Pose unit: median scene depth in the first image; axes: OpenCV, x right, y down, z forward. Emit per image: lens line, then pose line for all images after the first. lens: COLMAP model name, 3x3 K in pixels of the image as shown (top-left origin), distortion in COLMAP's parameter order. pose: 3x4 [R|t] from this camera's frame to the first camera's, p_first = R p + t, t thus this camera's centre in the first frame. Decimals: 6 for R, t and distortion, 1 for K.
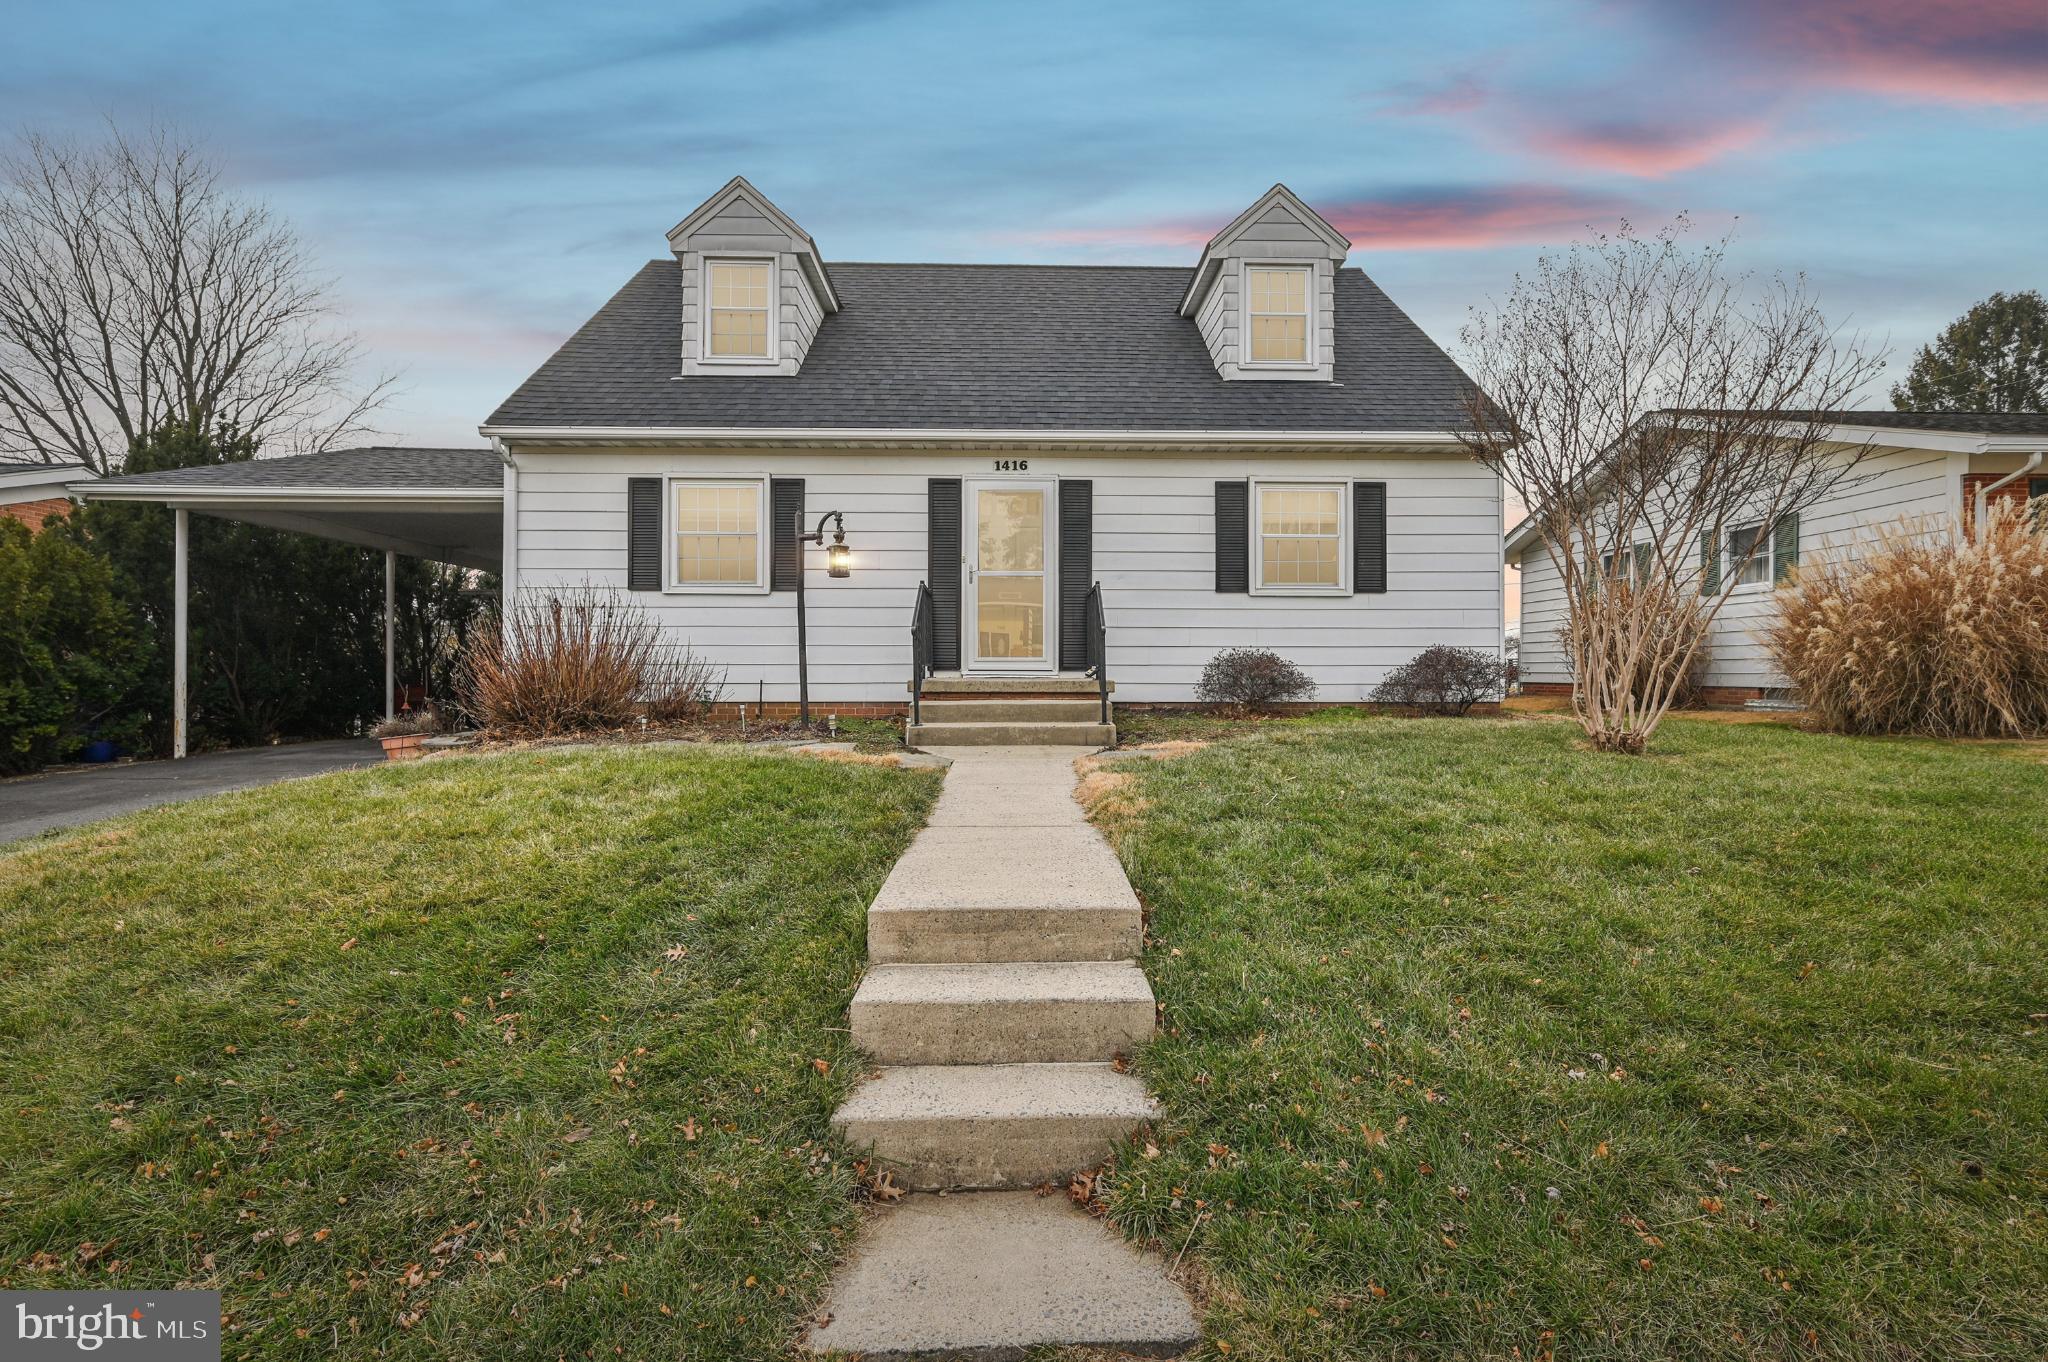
lens RADIAL K [[872.0, 0, 1027.9], [0, 872.0, 679.4], [0, 0, 1]] dist [-0.001748, -0.000018]
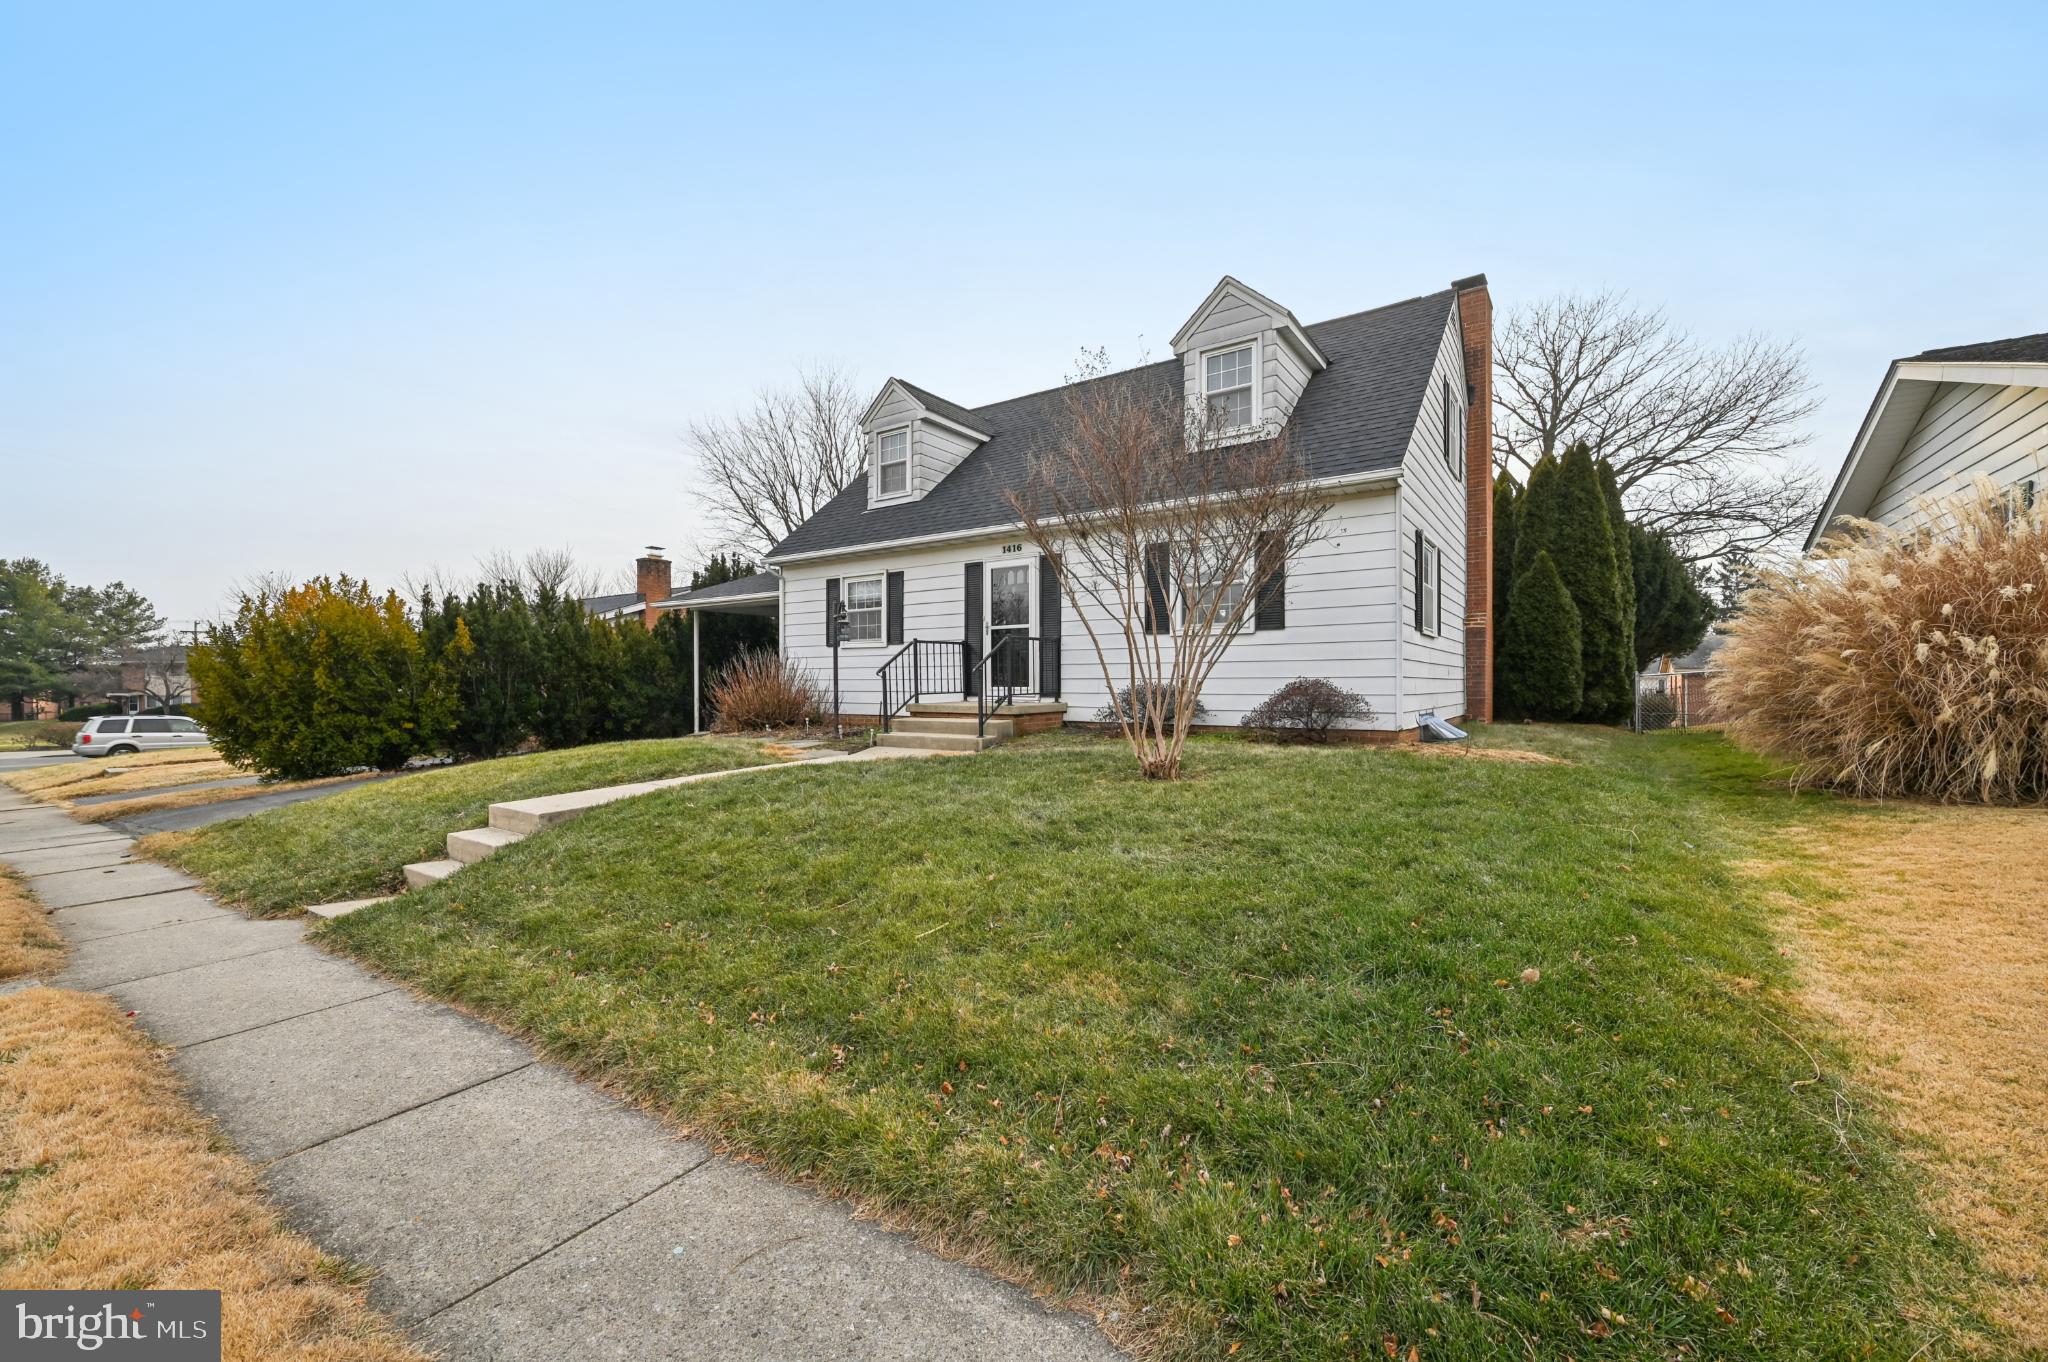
lens RADIAL K [[804.3, 0, 1070.5], [0, 804.3, 714.9], [0, 0, 1]] dist [0.000417, -0.000123]
pose [[0.815405, 0.020360, -0.578533, 0.799367], [-0.016449, 0.999793, 0.012001, 0.001742], [0.578657, -0.000269, 0.815571, 0.014306]]
